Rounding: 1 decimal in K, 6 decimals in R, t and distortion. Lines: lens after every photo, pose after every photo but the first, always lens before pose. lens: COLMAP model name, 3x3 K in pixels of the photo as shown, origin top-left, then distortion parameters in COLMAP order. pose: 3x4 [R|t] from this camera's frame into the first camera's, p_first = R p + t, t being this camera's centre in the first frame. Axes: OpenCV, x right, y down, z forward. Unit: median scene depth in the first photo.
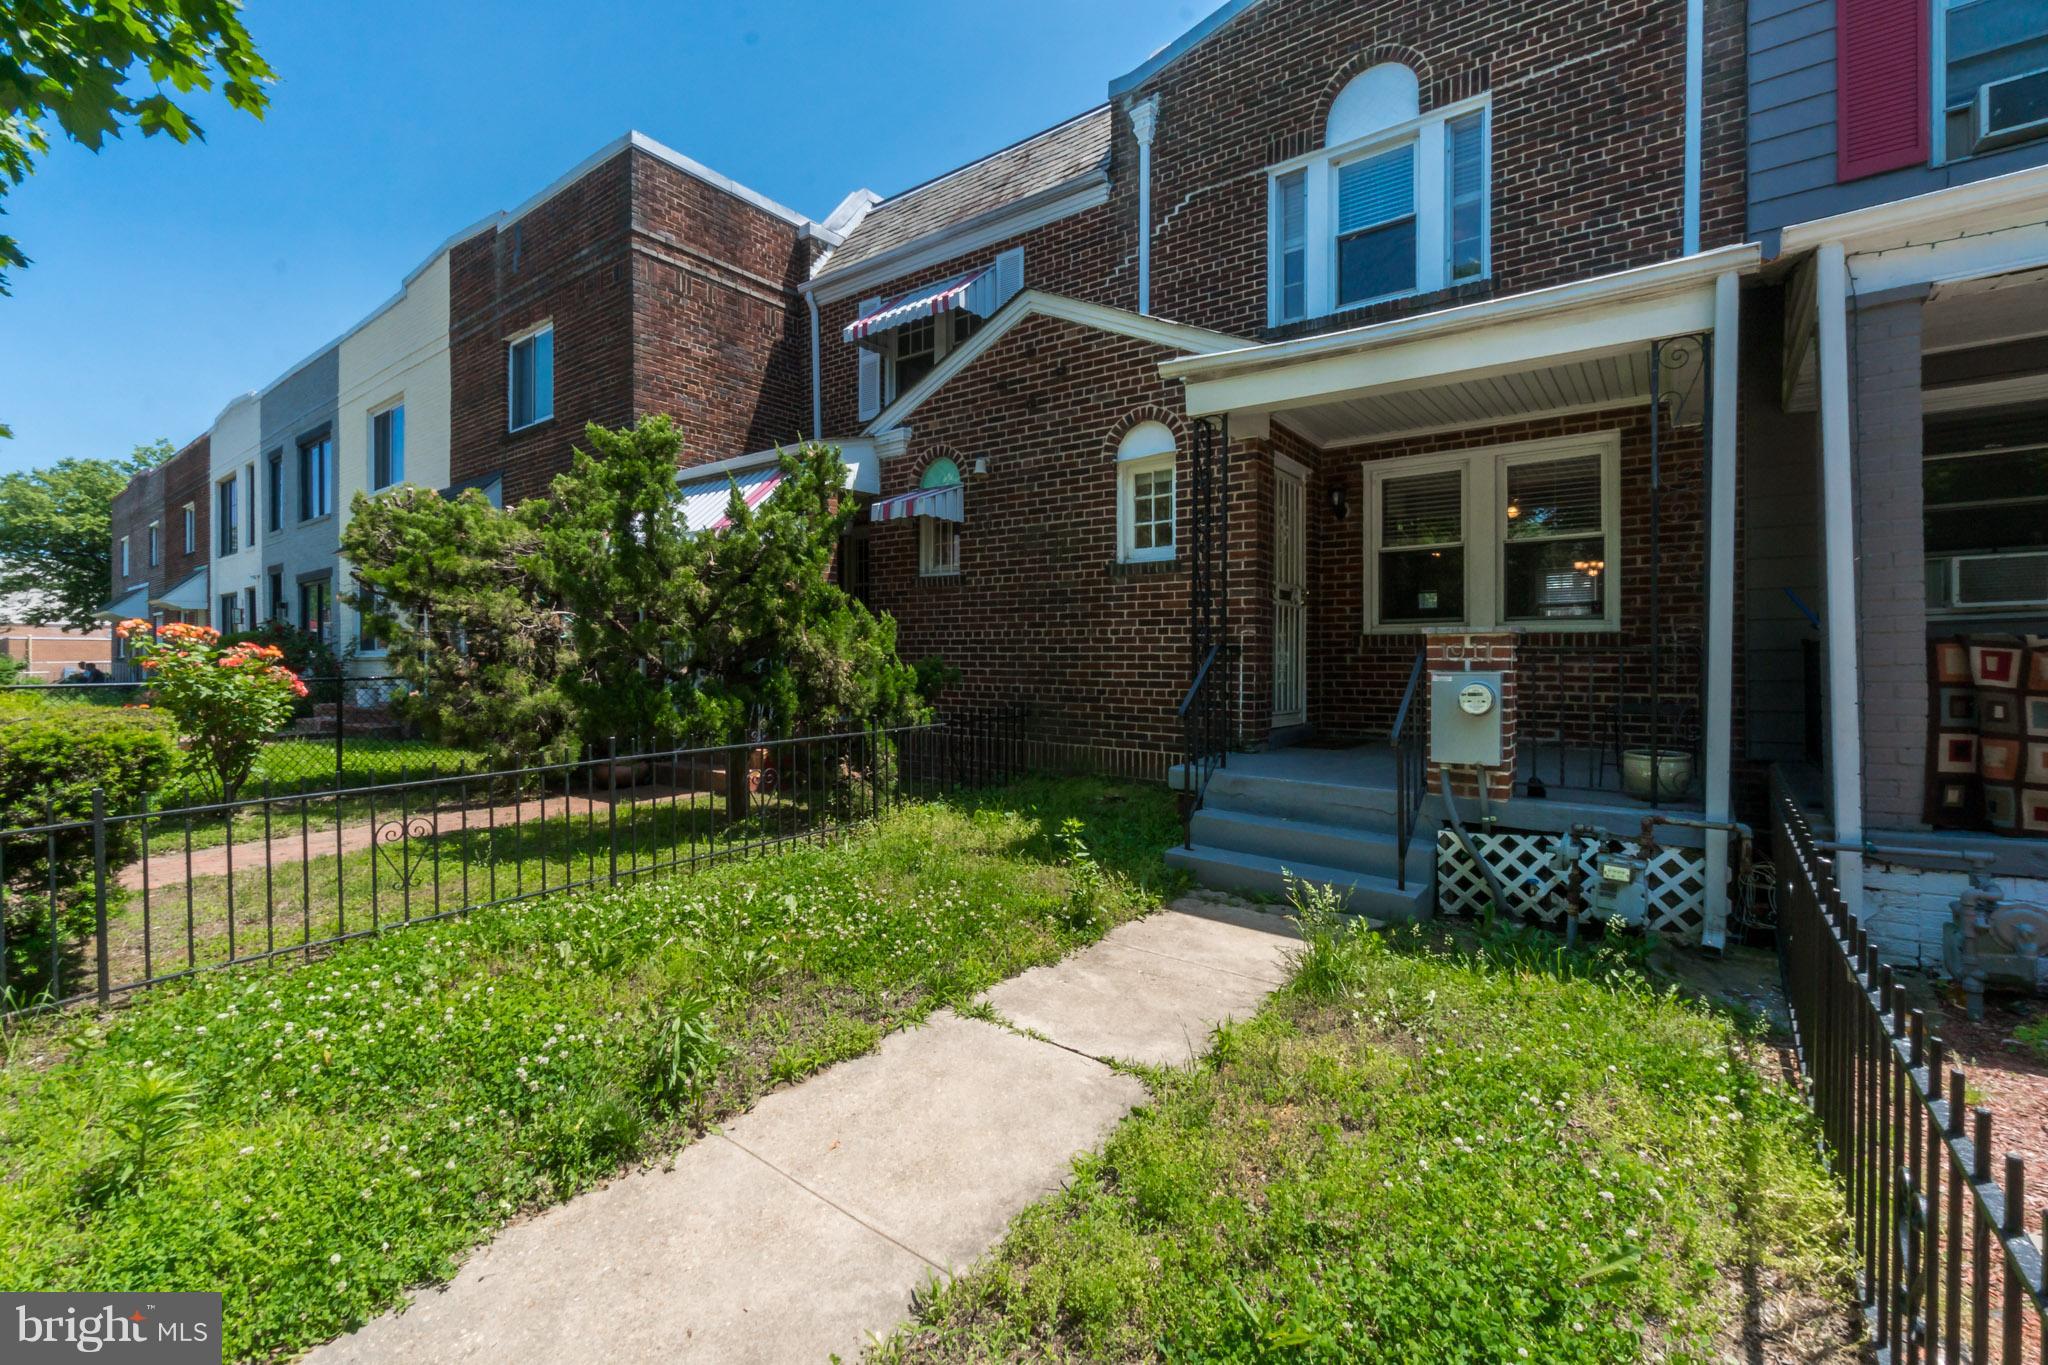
lens RADIAL K [[910.9, 0, 1024.4], [0, 910.9, 645.6], [0, 0, 1]] dist [-0.000153, -0.000015]
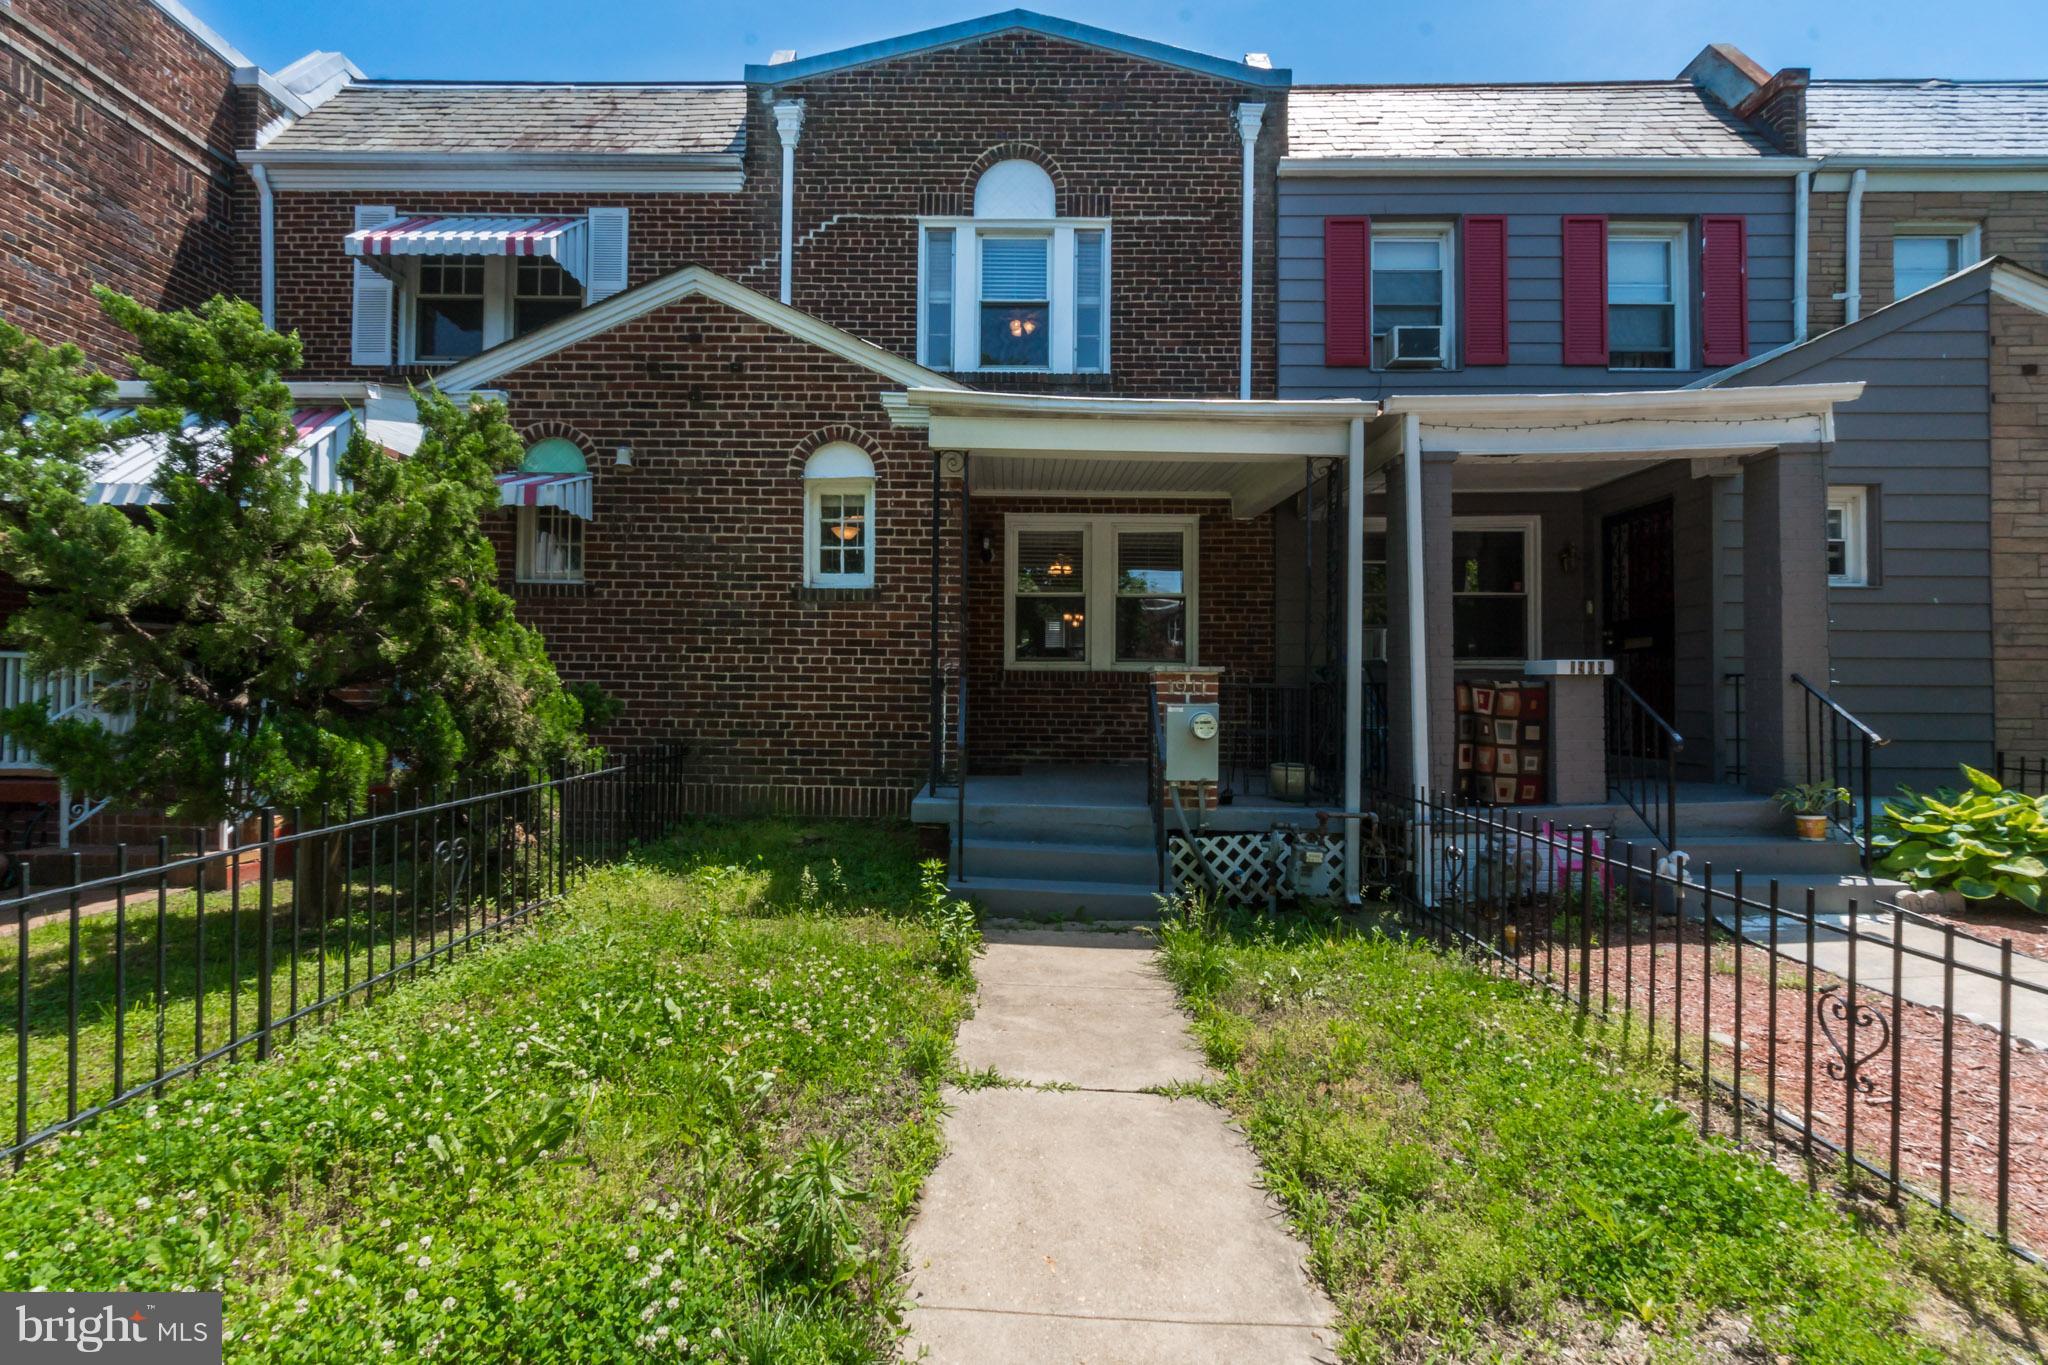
lens RADIAL K [[906.6, 0, 1003.4], [0, 906.6, 668.8], [0, 0, 1]] dist [-0.002842, 0.000644]
pose [[0.792418, 0.025364, 0.609451, -0.298599], [-0.018724, 0.999676, -0.017259, 0.005520], [-0.609691, 0.002265, 0.792636, 0.139706]]
